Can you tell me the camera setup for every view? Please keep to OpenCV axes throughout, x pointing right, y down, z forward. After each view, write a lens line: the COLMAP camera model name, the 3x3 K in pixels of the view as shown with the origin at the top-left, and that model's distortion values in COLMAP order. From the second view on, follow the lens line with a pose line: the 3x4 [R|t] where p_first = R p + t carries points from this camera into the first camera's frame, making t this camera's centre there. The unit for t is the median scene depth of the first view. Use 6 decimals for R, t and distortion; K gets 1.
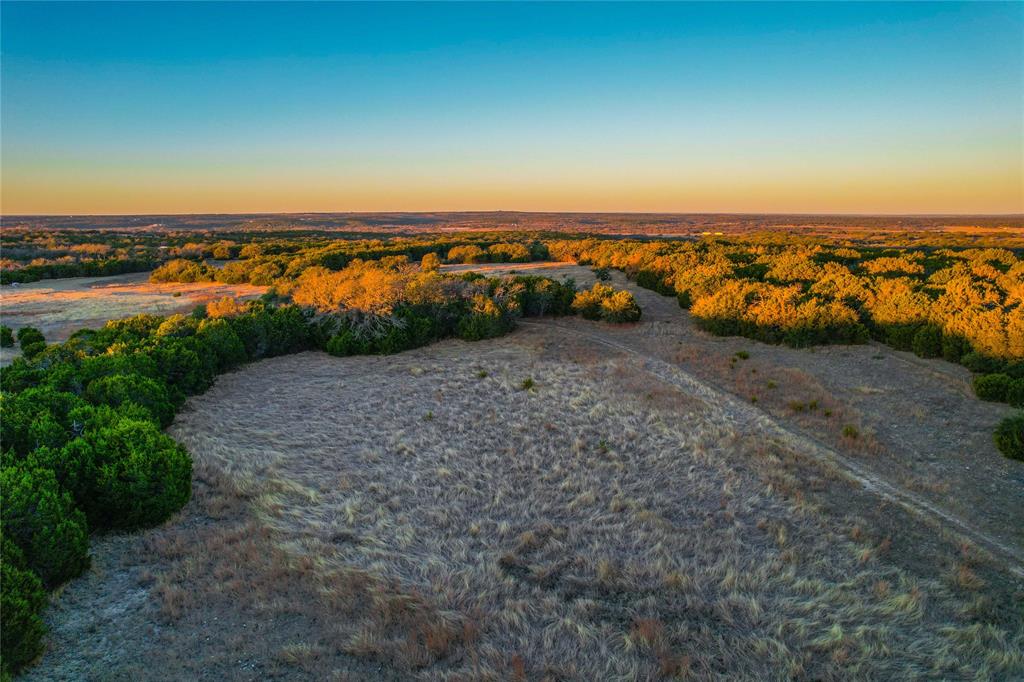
lens RADIAL K [[652.9, 0, 512.0], [0, 652.9, 341.0], [0, 0, 1]] dist [-0.059692, 0.044506]
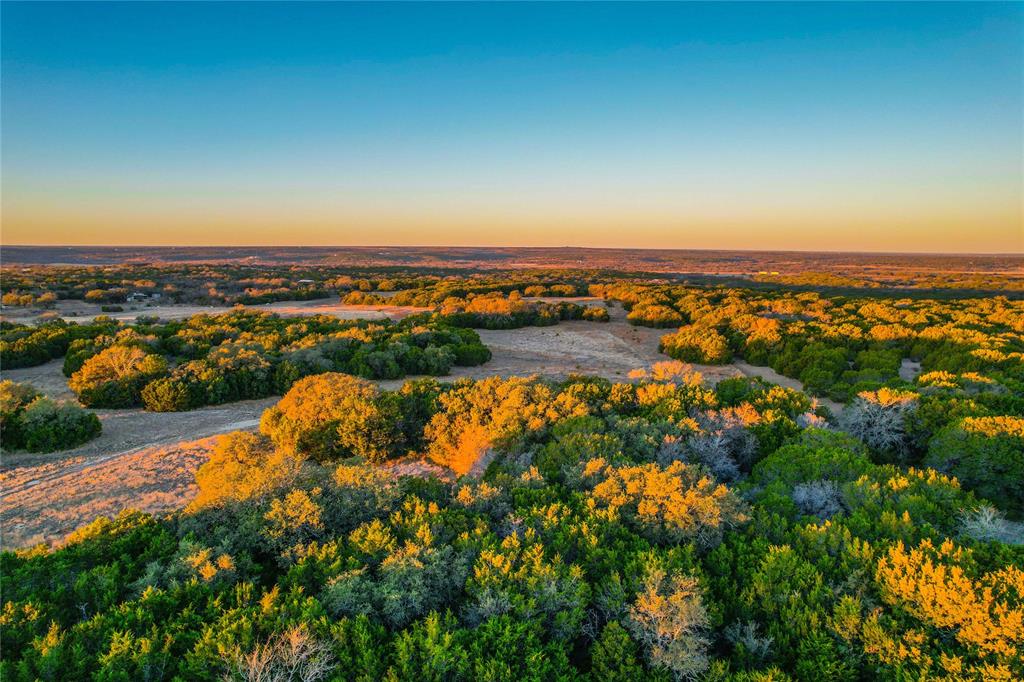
lens RADIAL K [[652.9, 0, 512.0], [0, 652.9, 341.0], [0, 0, 1]] dist [-0.059692, 0.044506]
pose [[0.994769, 0.023348, -0.099450, 0.032011], [-0.028500, 0.998307, -0.050700, 0.070291], [0.098098, 0.053270, 0.993750, -0.577171]]
